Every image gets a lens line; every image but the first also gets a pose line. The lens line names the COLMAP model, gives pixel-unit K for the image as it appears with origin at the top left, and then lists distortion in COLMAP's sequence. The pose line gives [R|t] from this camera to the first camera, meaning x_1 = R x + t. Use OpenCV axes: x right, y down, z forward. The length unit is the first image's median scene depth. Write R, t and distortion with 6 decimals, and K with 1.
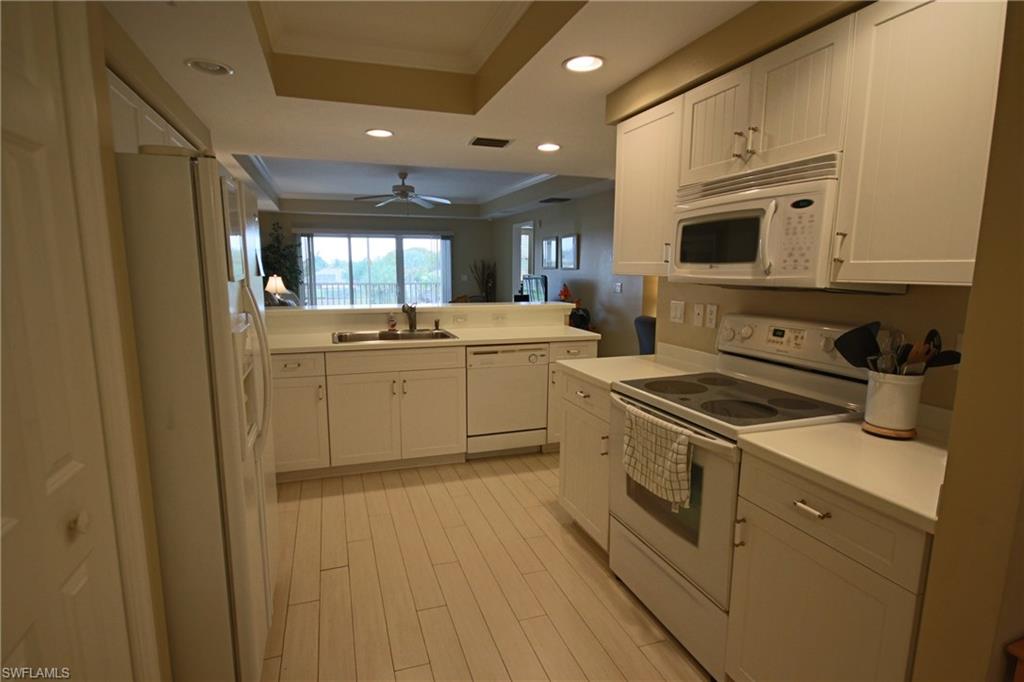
lens RADIAL K [[524.9, 0, 505.2], [0, 524.9, 347.7], [0, 0, 1]] dist [-0.000432, 0.000257]
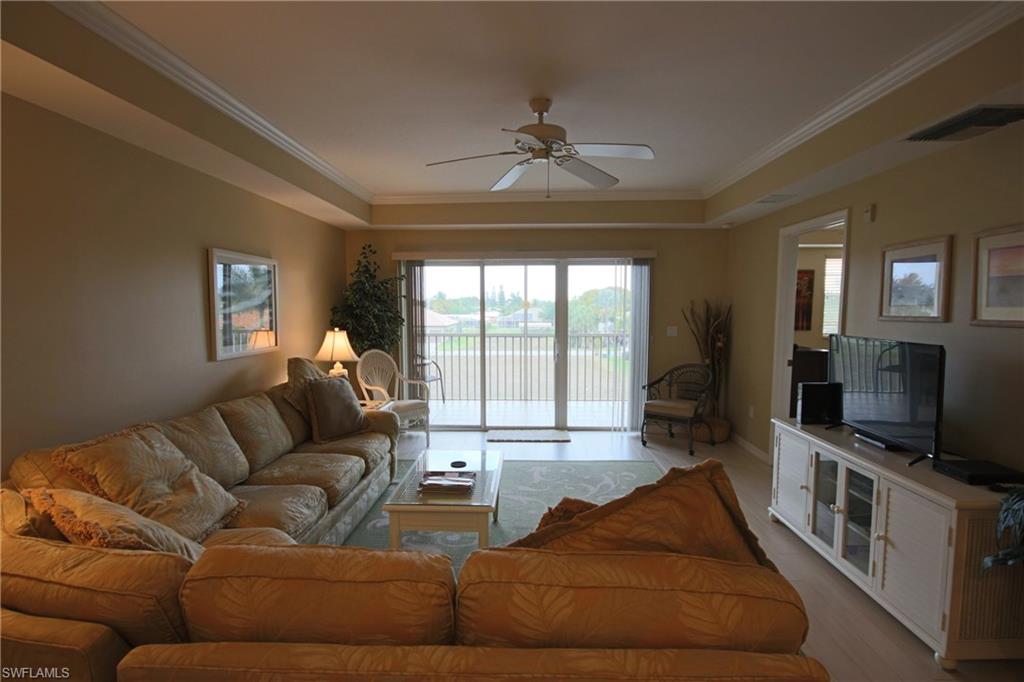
lens RADIAL K [[524.9, 0, 508.4], [0, 524.9, 351.9], [0, 0, 1]] dist [-0.000432, 0.000257]
pose [[0.935344, 0.028986, -0.352551, -0.062658], [-0.052126, 0.997051, -0.056317, -0.102555], [0.349879, 0.071053, 0.934096, 0.600831]]
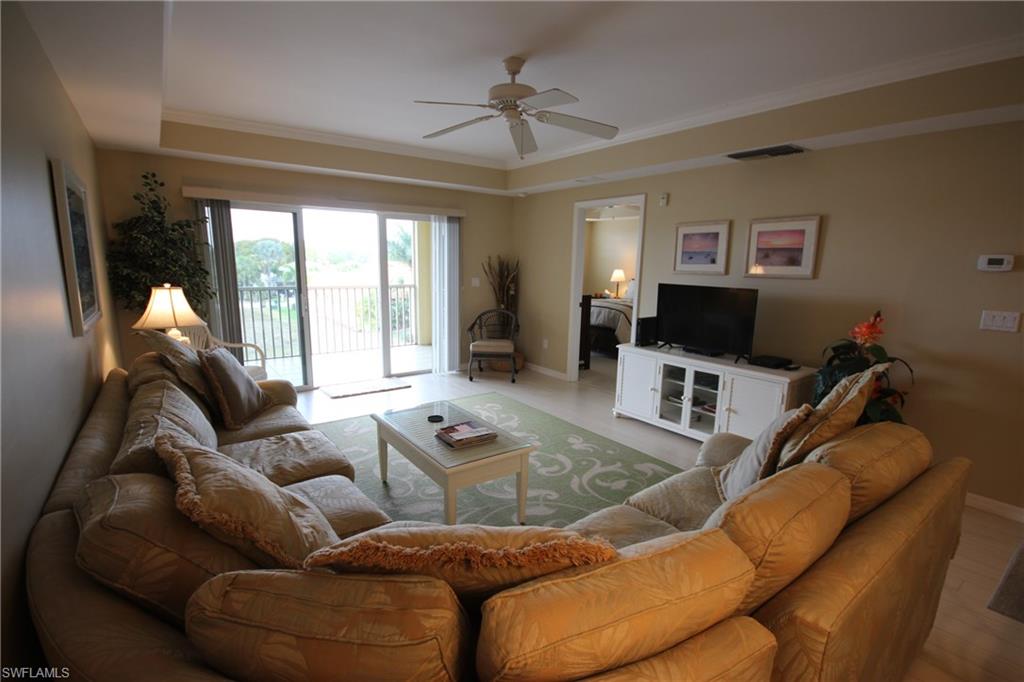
lens RADIAL K [[472.1, 0, 506.5], [0, 472.1, 350.1], [0, 0, 1]] dist [-0.003154, -0.000515]
pose [[0.954883, -0.039903, 0.294289, -0.324242], [0.029257, 0.998752, 0.040490, -0.103467], [-0.295537, -0.030053, 0.954858, 0.608856]]
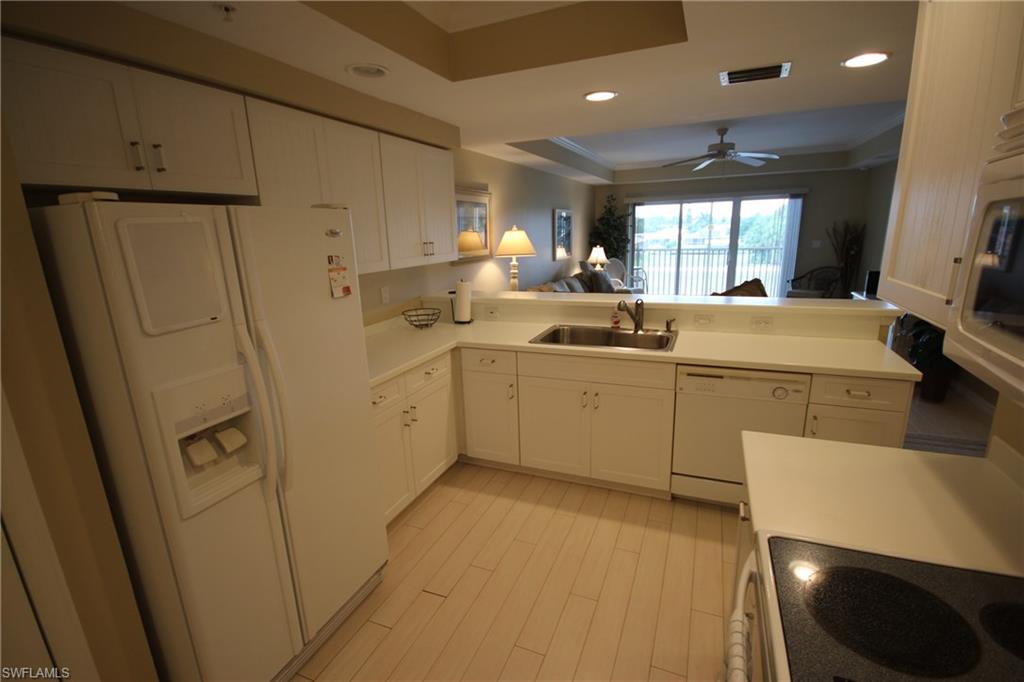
lens RADIAL K [[472.1, 0, 510.8], [0, 472.1, 349.2], [0, 0, 1]] dist [-0.003154, -0.000515]
pose [[0.749728, 0.136556, -0.647503, 0.096191], [-0.066234, 0.989048, 0.131896, -0.050570], [0.658423, -0.056000, 0.750562, 0.161856]]
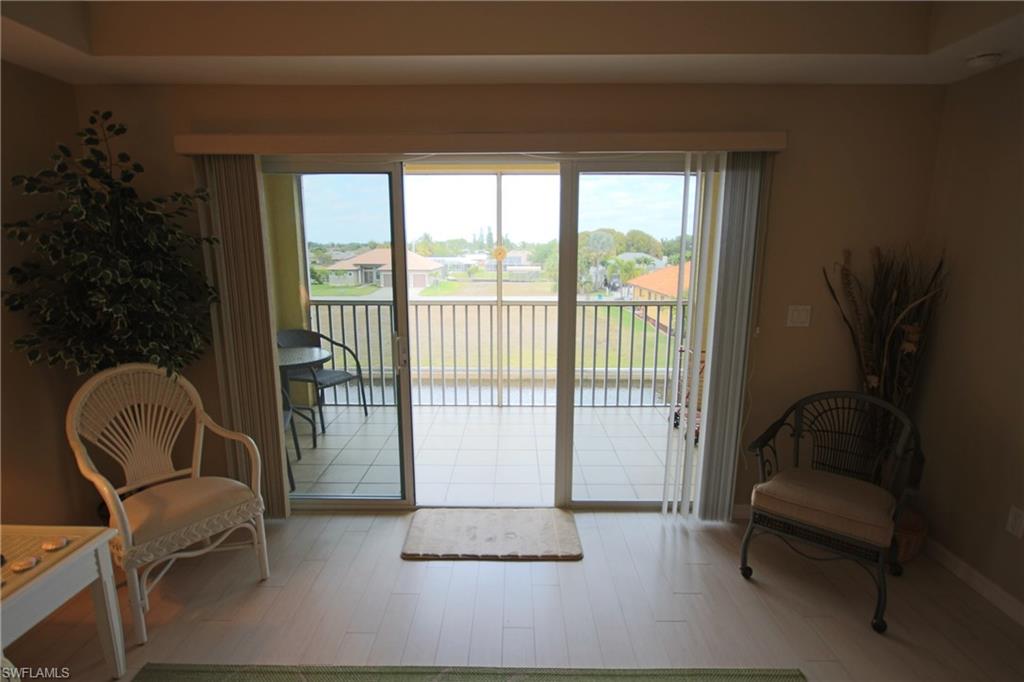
lens RADIAL K [[524.9, 0, 508.7], [0, 524.9, 354.6], [0, 0, 1]] dist [-0.000432, 0.000257]
pose [[0.942936, 0.065967, -0.326373, -0.189175], [-0.050904, 0.997216, 0.054490, -0.177541], [0.329059, -0.034767, 0.943669, 1.028657]]
